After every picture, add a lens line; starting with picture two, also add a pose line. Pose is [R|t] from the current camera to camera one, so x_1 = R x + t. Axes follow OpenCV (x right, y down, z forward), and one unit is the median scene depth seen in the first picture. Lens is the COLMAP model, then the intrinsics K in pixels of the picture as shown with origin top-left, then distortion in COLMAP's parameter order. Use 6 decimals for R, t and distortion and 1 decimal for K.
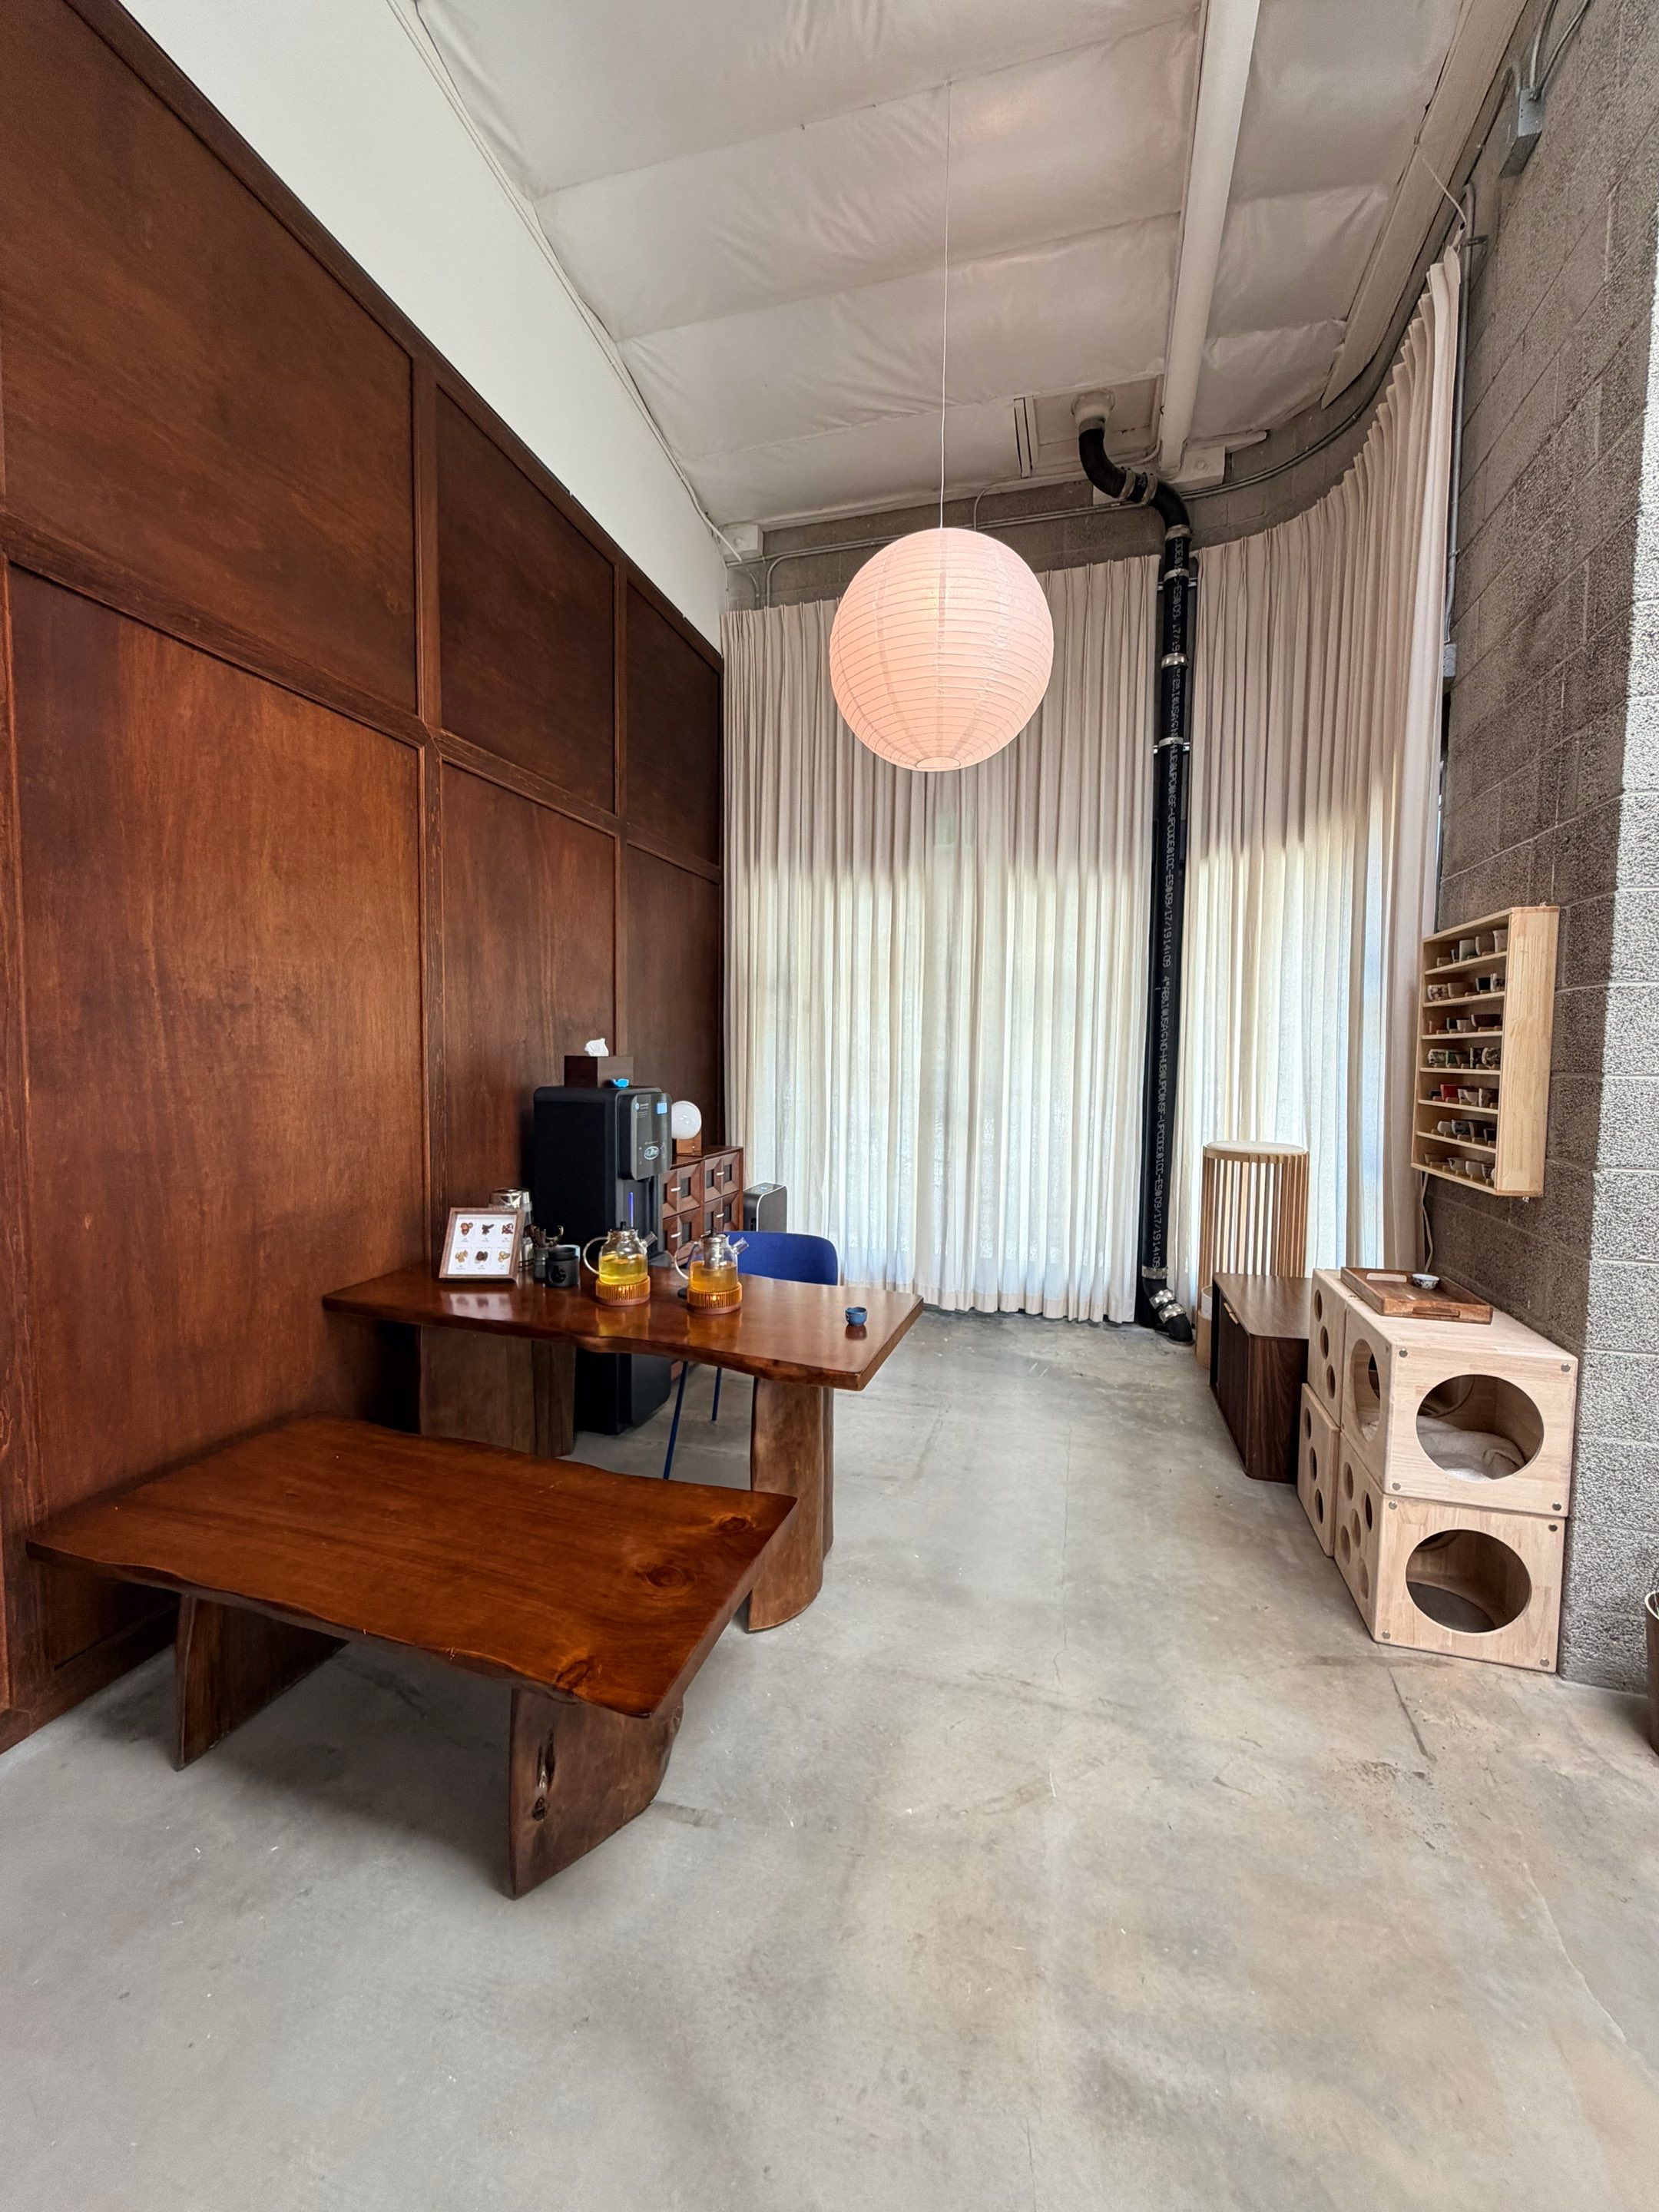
lens RADIAL K [[878.5, 0, 832.9], [0, 878.5, 1103.7], [0, 0, 1]] dist [-0.002017, 0.000038]
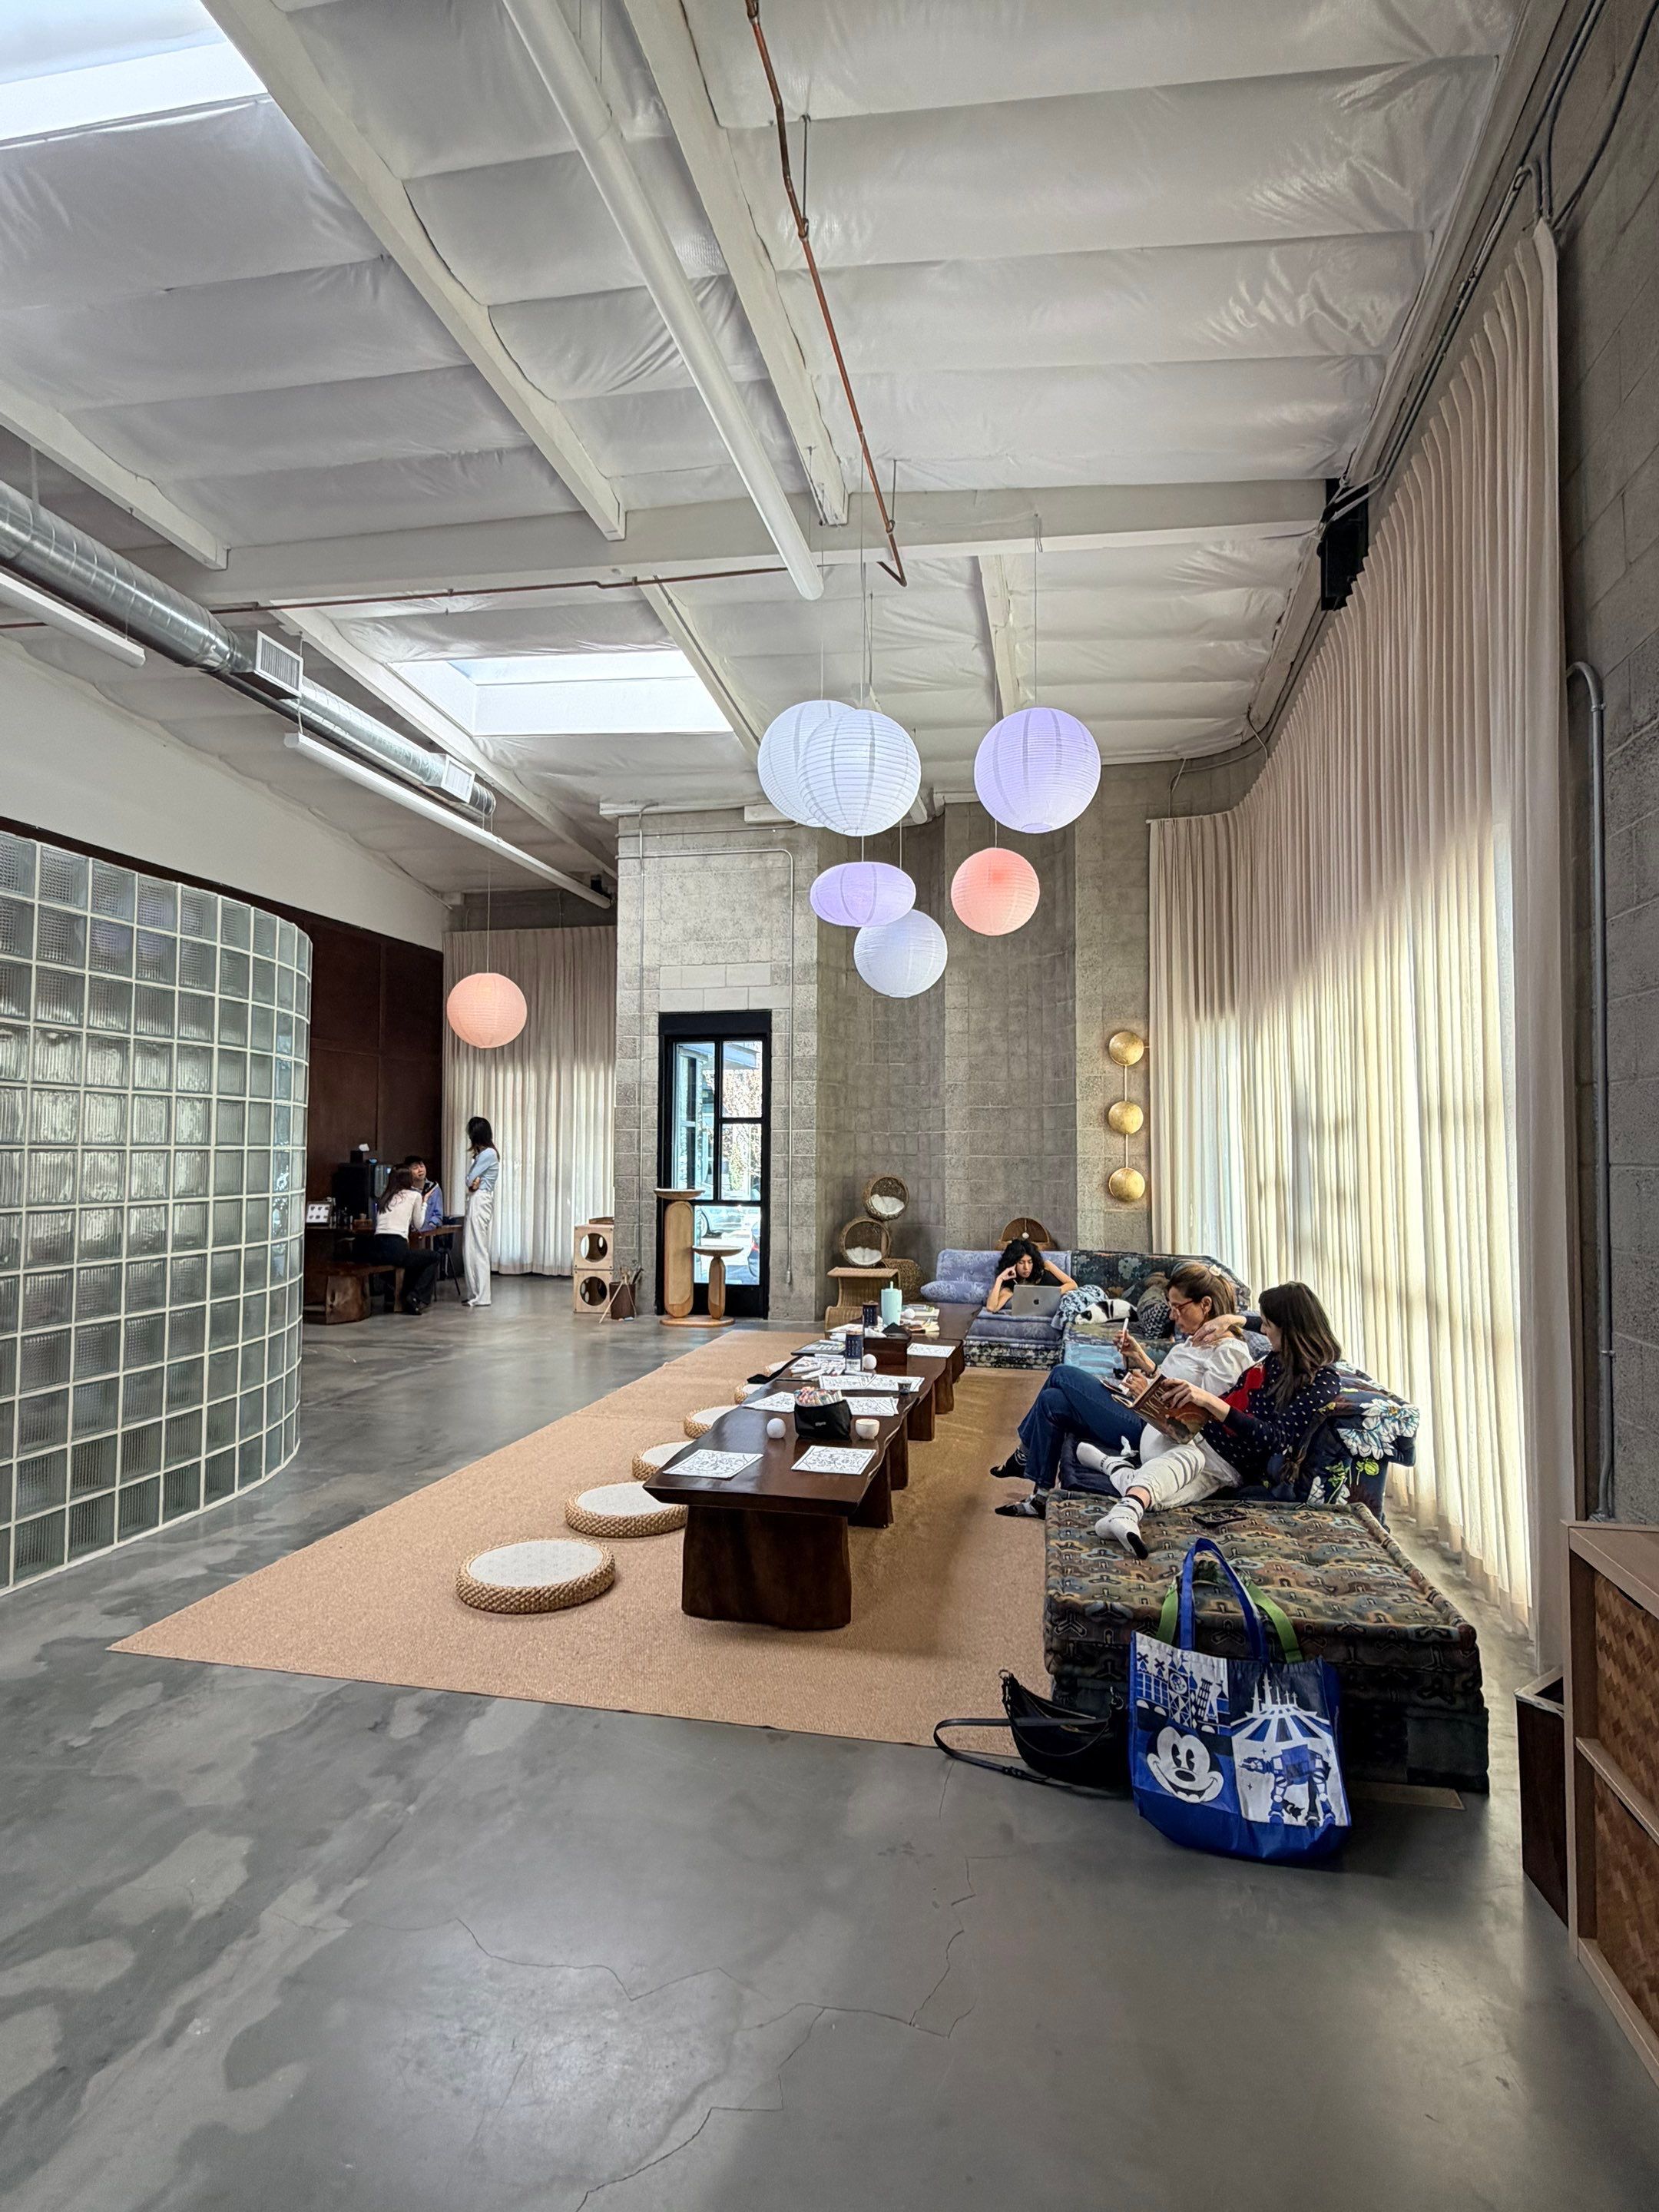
lens RADIAL K [[1145.8, 0, 829.5], [0, 1145.8, 1106.0], [0, 0, 1]] dist [-0.001363, -0.000898]
pose [[0.997915, -0.006526, 0.064208, 0.637926], [0.012845, 0.995054, -0.098498, 0.118956], [-0.063248, 0.099118, 0.993064, -1.768809]]
